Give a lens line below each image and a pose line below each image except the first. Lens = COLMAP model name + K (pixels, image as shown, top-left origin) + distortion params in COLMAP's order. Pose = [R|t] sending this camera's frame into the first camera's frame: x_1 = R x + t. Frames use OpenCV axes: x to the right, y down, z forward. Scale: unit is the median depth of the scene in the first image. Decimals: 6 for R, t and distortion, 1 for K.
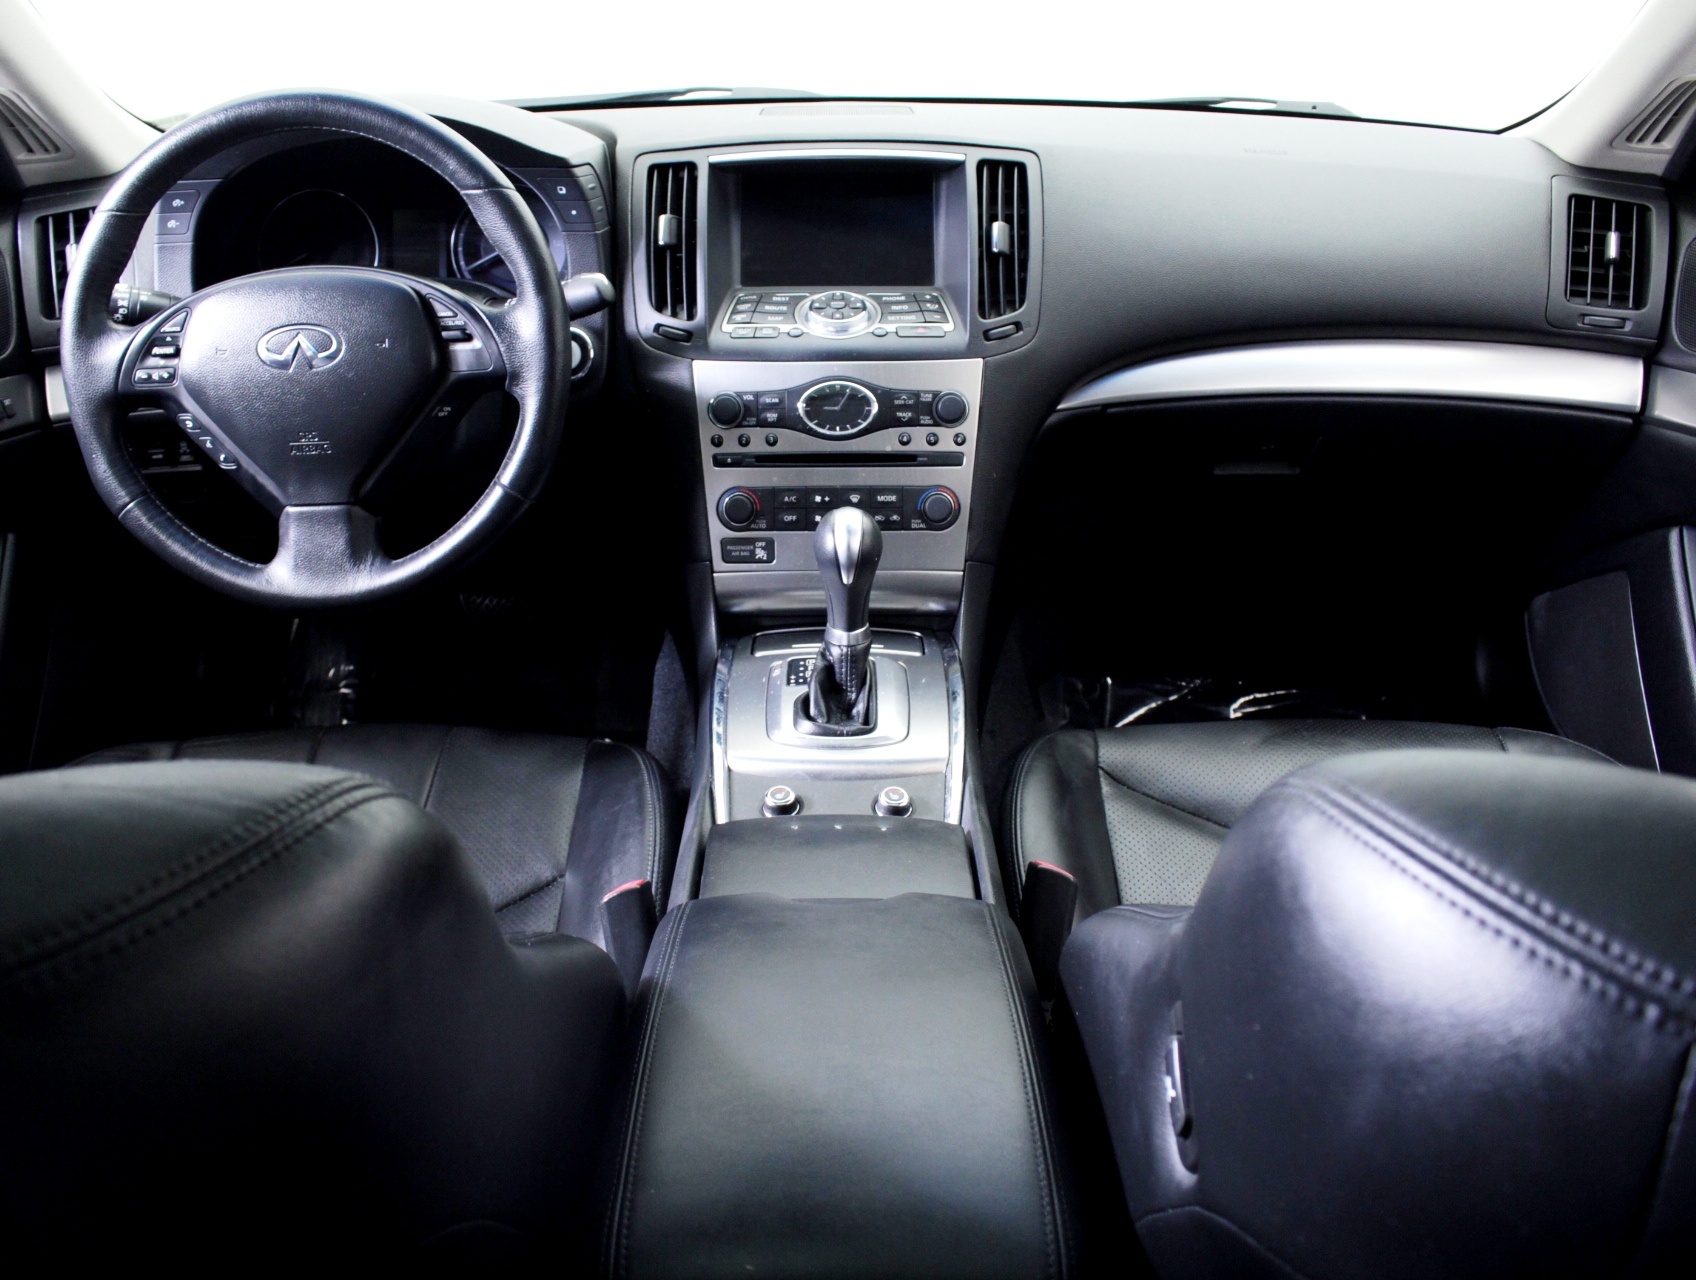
lens RADIAL K [[1577.7, 0, 813.8], [0, 1577.7, 620.8], [0, 0, 1]] dist [-0.113920, 0.000000]
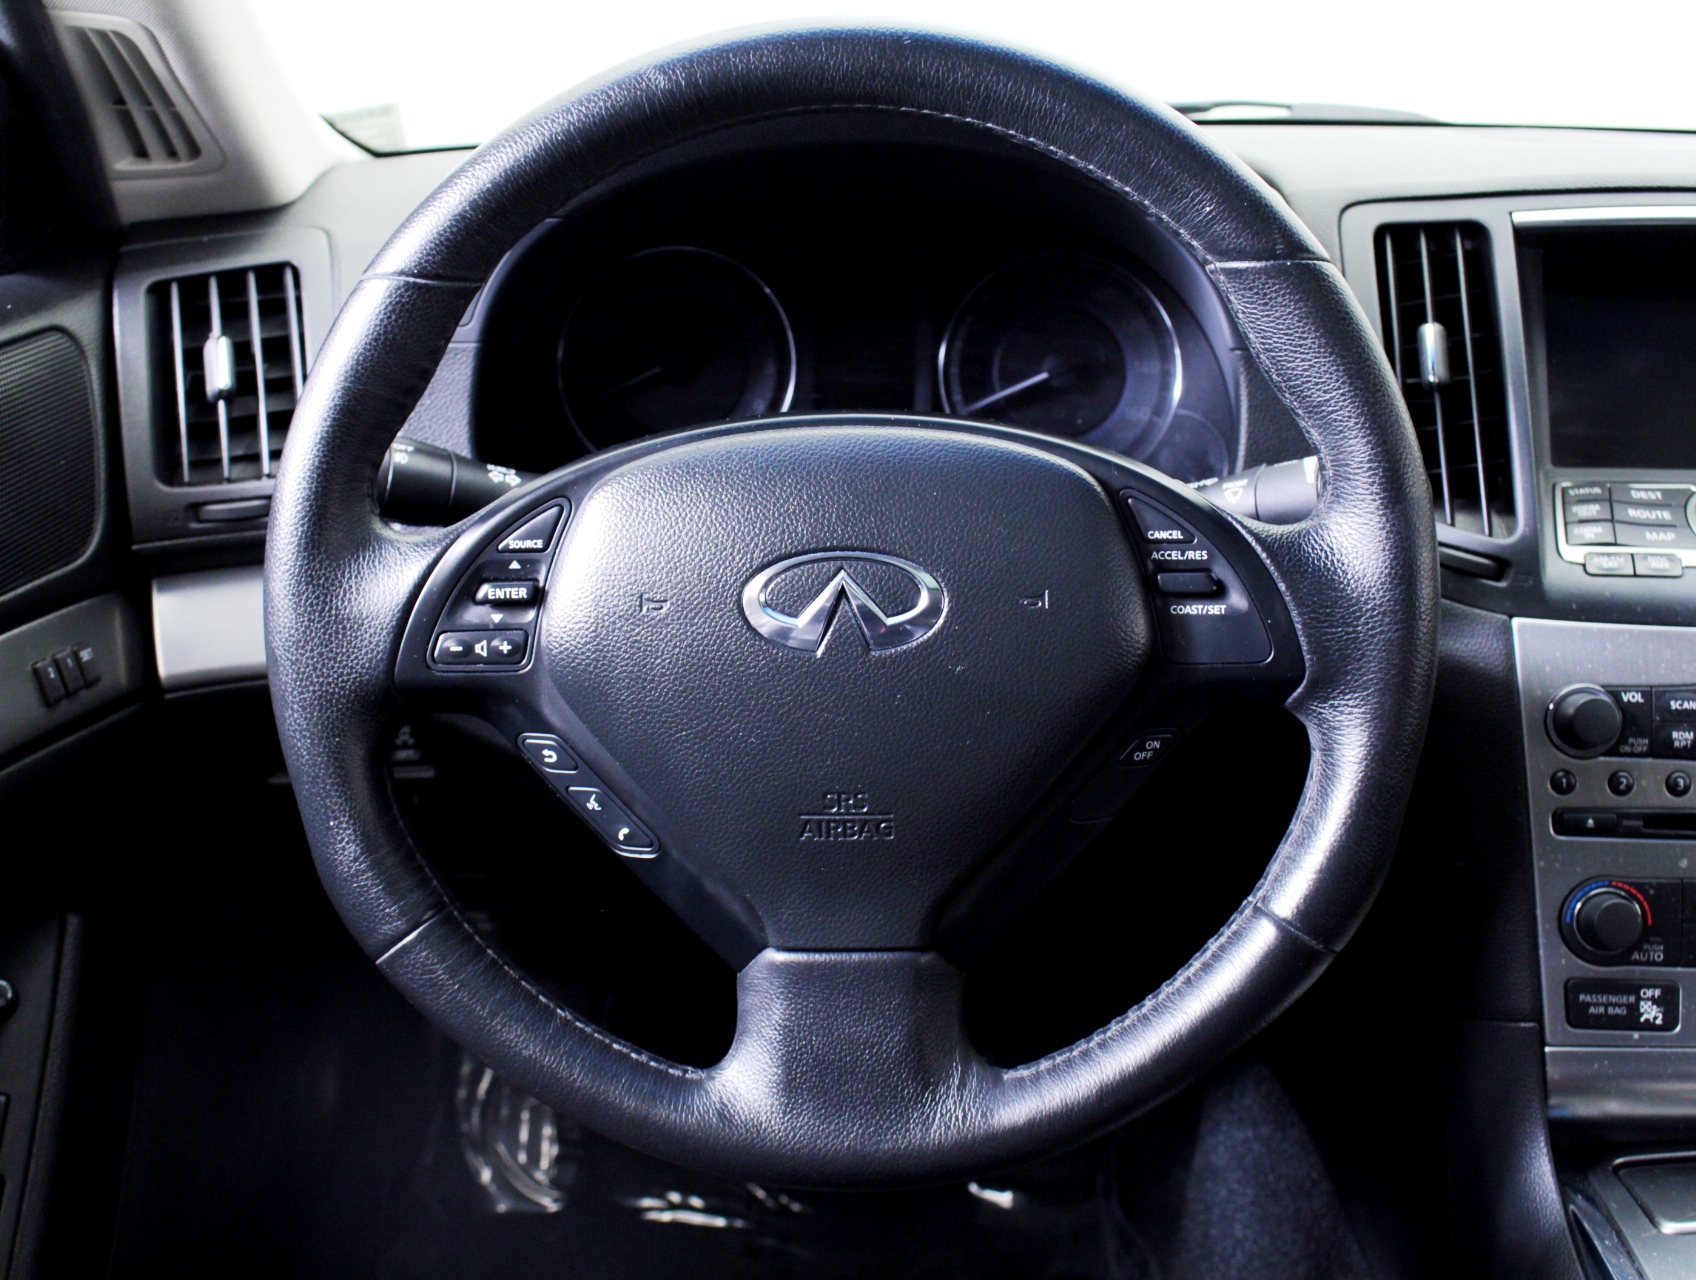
lens RADIAL K [[1891.0, 0, 839.1], [0, 1891.0, 643.8], [0, 0, 1]] dist [-0.095758, 0.000000]
pose [[0.999723, 0.020782, -0.011009, -0.283977], [-0.021574, 0.996756, -0.077539, -0.107273], [0.009362, 0.077755, 0.996929, 0.410798]]
